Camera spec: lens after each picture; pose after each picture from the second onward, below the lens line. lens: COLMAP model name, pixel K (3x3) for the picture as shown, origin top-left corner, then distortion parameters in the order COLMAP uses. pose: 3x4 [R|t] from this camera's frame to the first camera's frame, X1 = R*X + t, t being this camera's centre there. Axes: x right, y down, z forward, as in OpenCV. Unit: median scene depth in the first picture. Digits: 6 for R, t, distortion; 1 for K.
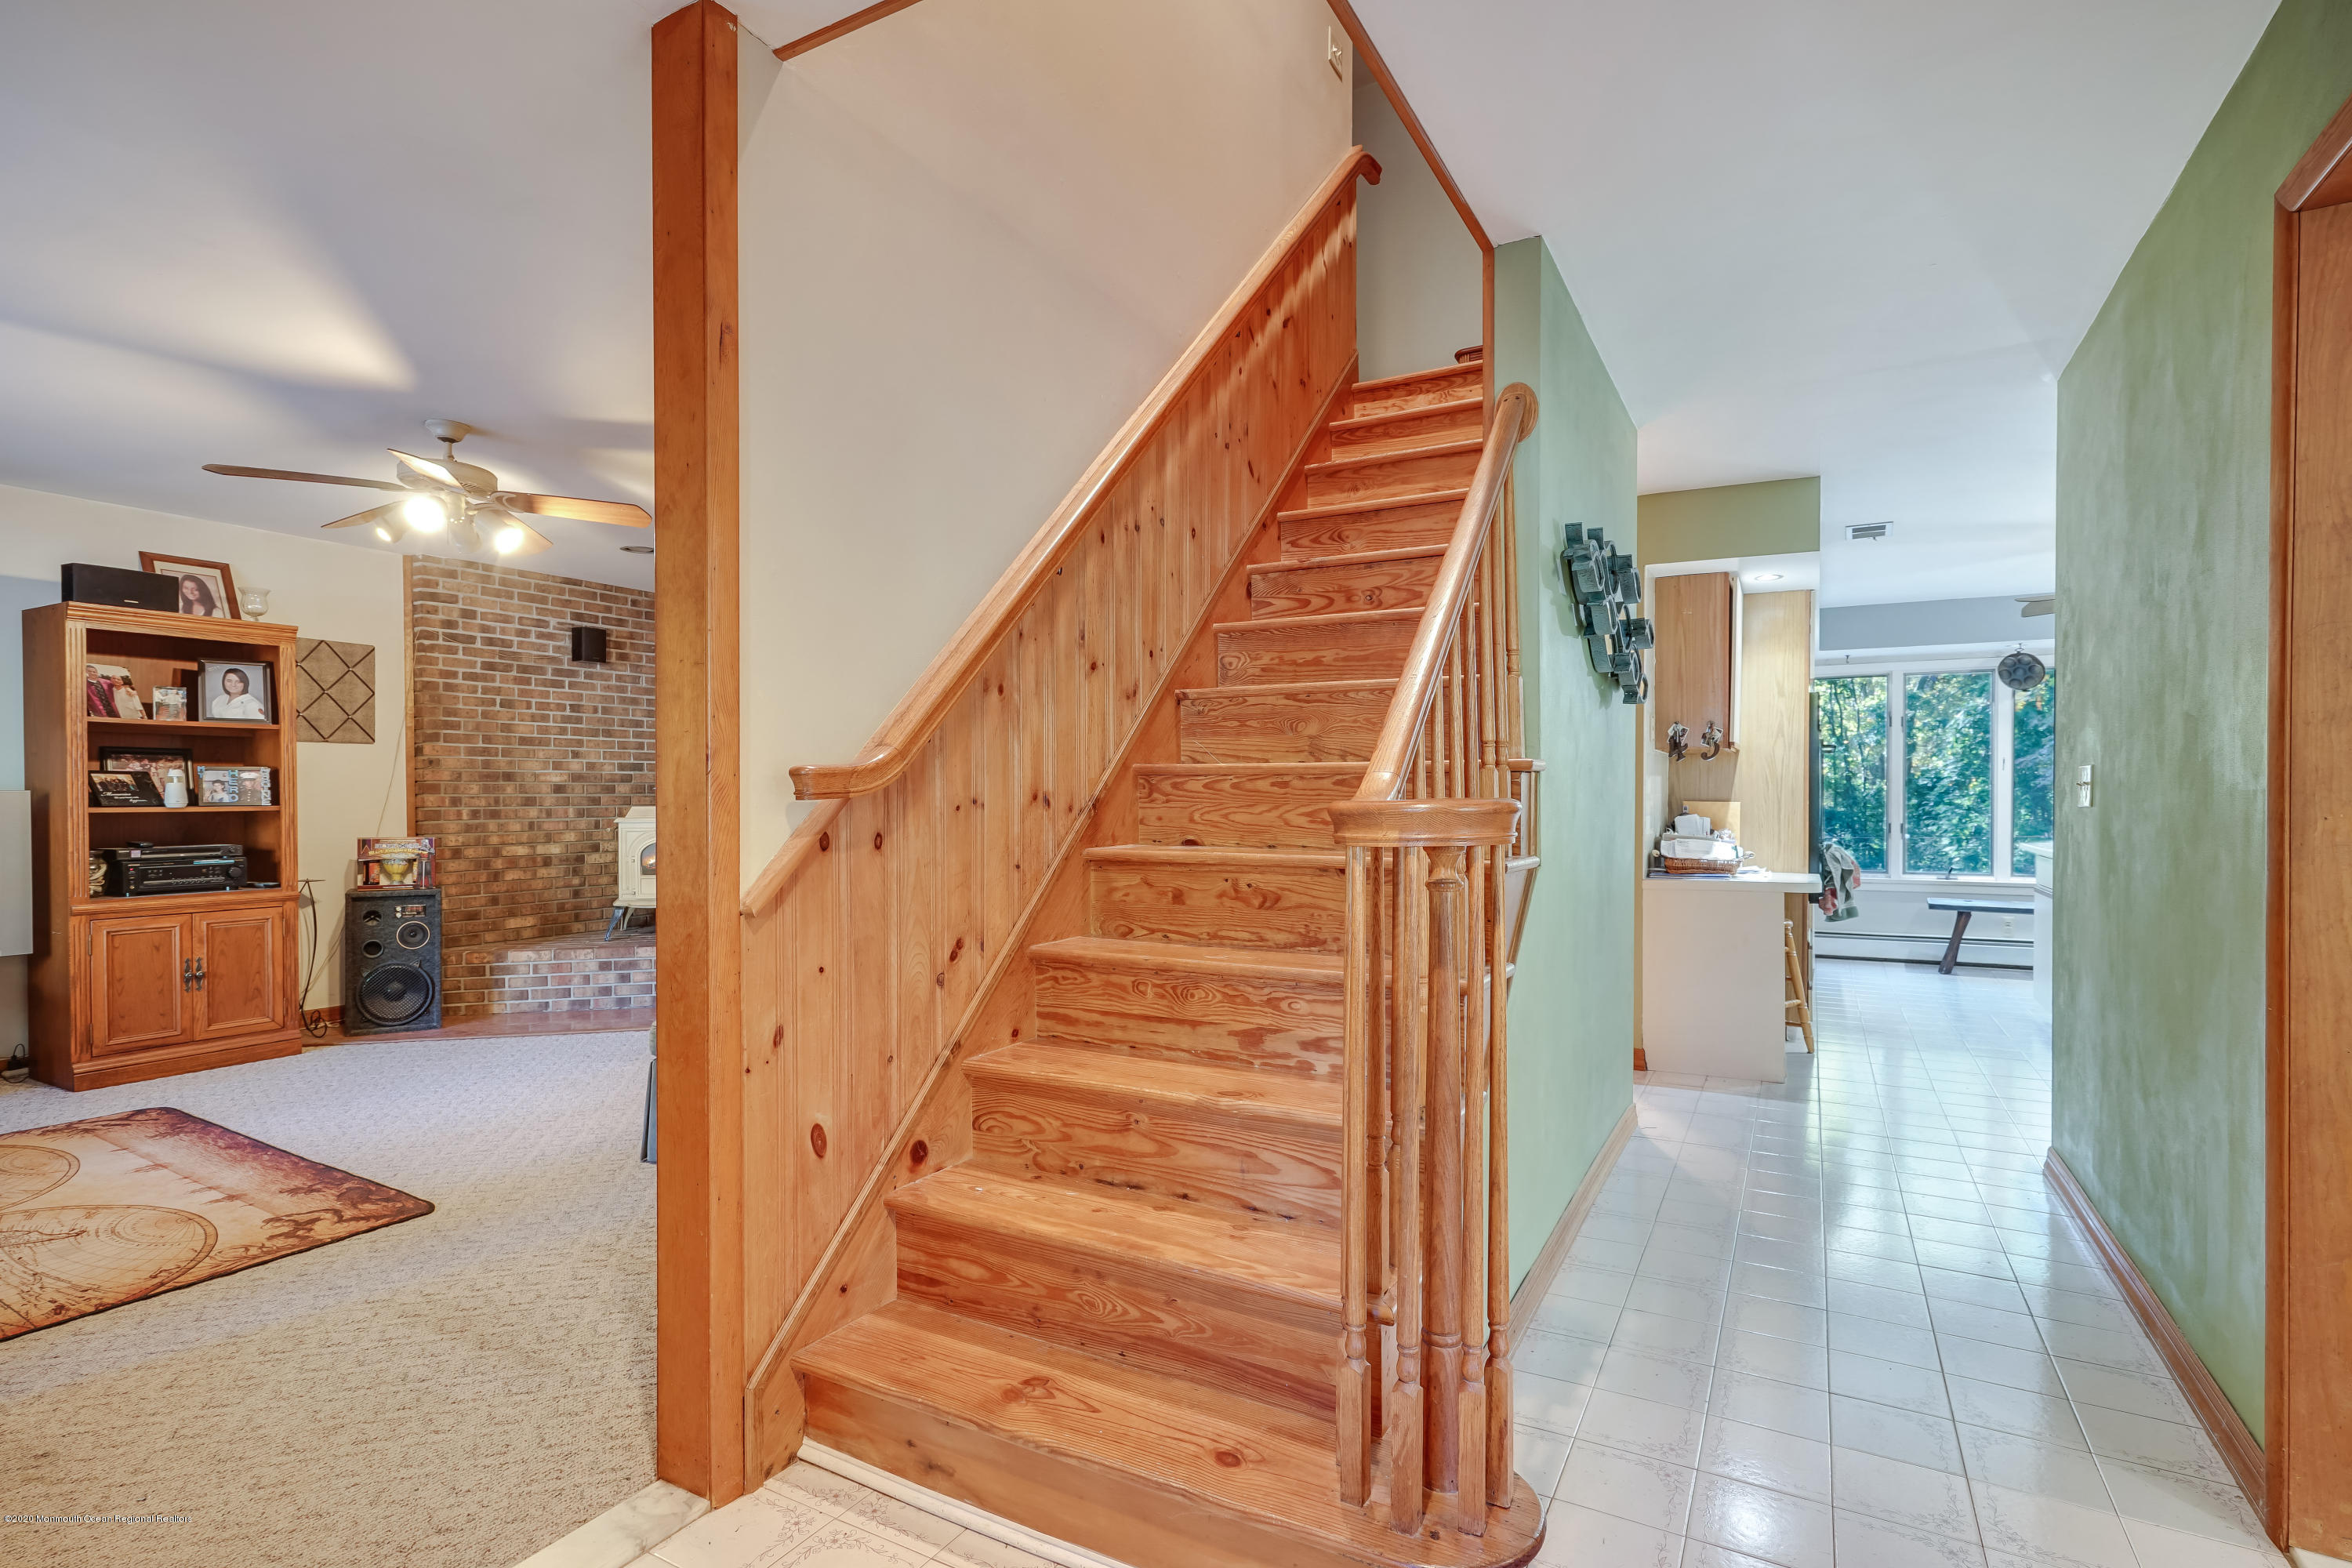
lens RADIAL K [[1134.1, 0, 1155.1], [0, 1134.1, 803.1], [0, 0, 1]] dist [-0.005049, 0.001618]
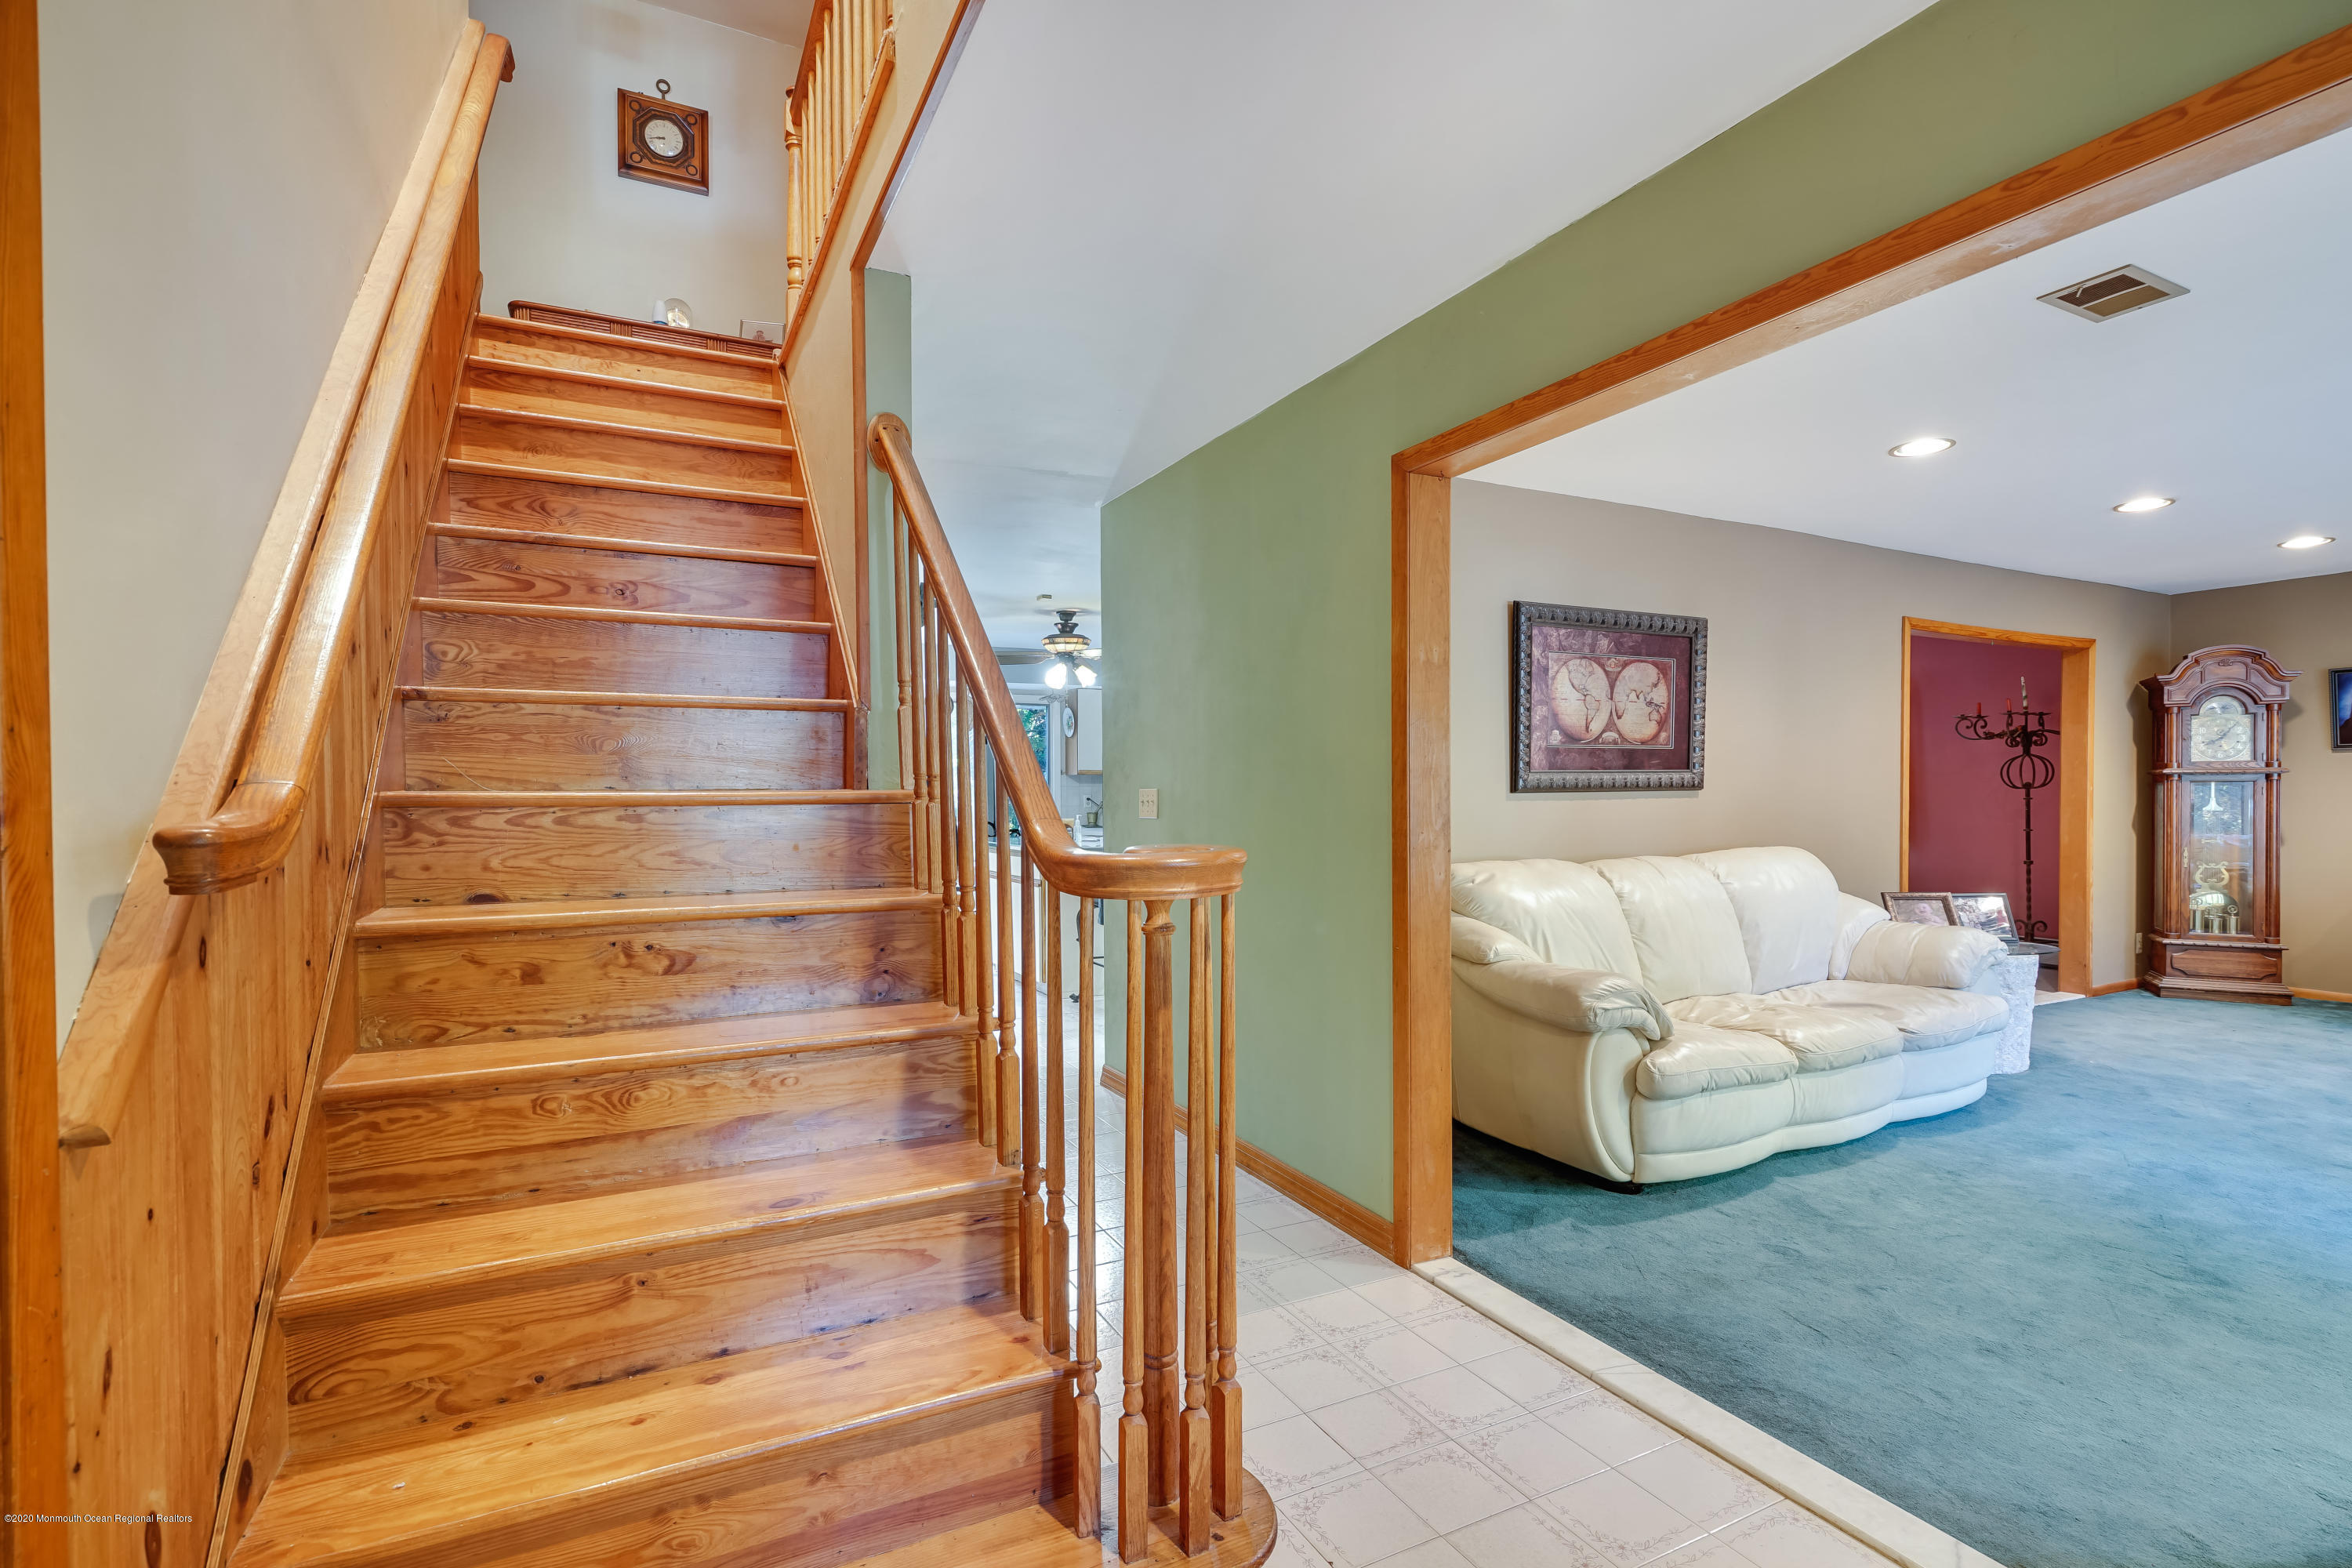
lens RADIAL K [[1099.4, 0, 1164.4], [0, 1099.4, 797.0], [0, 0, 1]] dist [0.004290, -0.001045]
pose [[0.550501, -0.008566, 0.834791, -0.393087], [0.009673, 0.999946, 0.003881, -0.036334], [-0.834779, 0.005938, 0.550554, 0.281243]]
